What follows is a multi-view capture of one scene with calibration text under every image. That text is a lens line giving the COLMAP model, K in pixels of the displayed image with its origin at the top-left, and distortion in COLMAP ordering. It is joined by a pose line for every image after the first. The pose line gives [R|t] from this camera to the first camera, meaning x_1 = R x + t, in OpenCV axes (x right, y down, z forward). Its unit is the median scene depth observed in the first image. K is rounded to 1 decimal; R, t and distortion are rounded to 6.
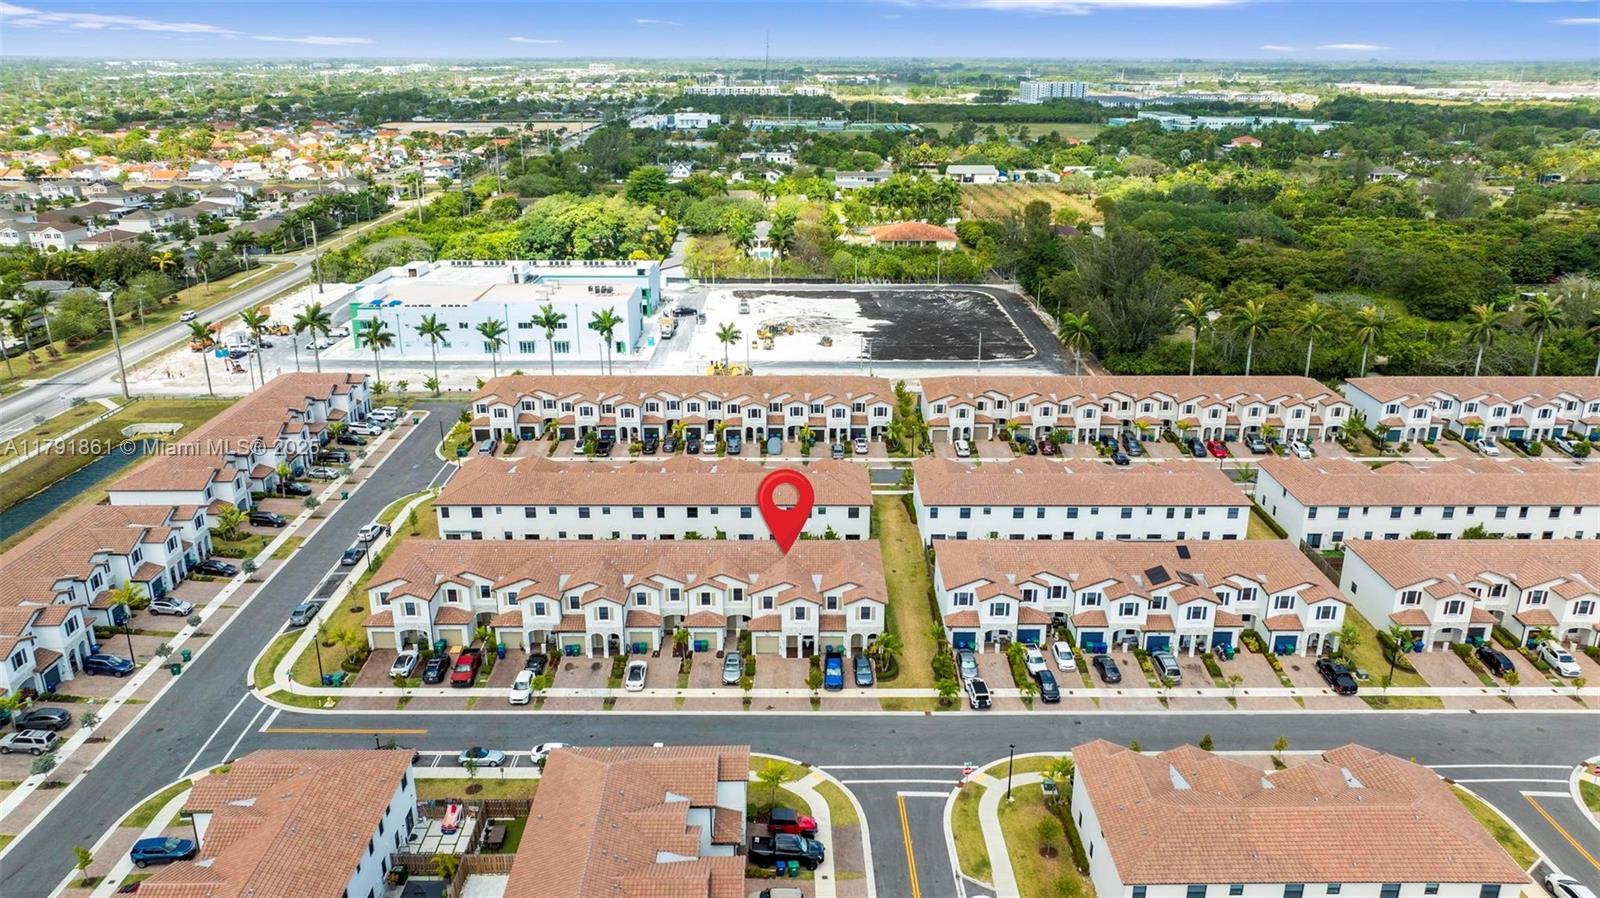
lens RADIAL K [[1141.0, 0, 793.0], [0, 1141.0, 473.4], [0, 0, 1]] dist [0.011582, 0.000129]
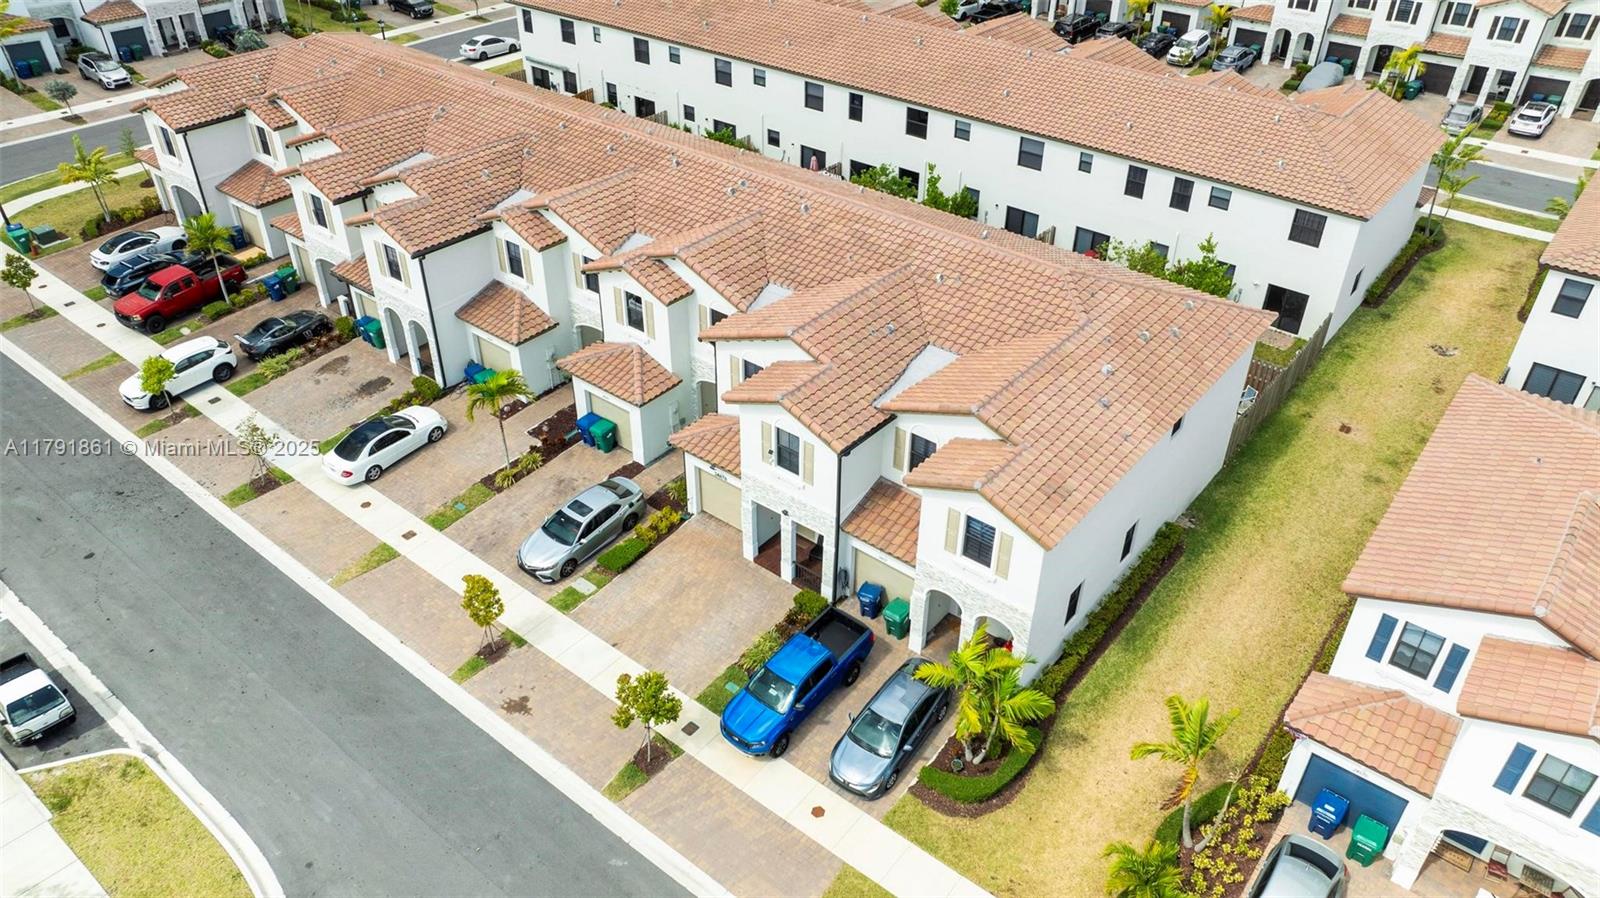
lens RADIAL K [[1132.3, 0, 800.0], [0, 1132.3, 449.0], [0, 0, 1]] dist [-0.057965, 0.082059]
pose [[0.783326, 0.366116, -0.502354, 0.151304], [-0.229568, 0.921403, 0.313552, 0.029486], [0.577667, -0.130290, 0.805808, 0.752414]]
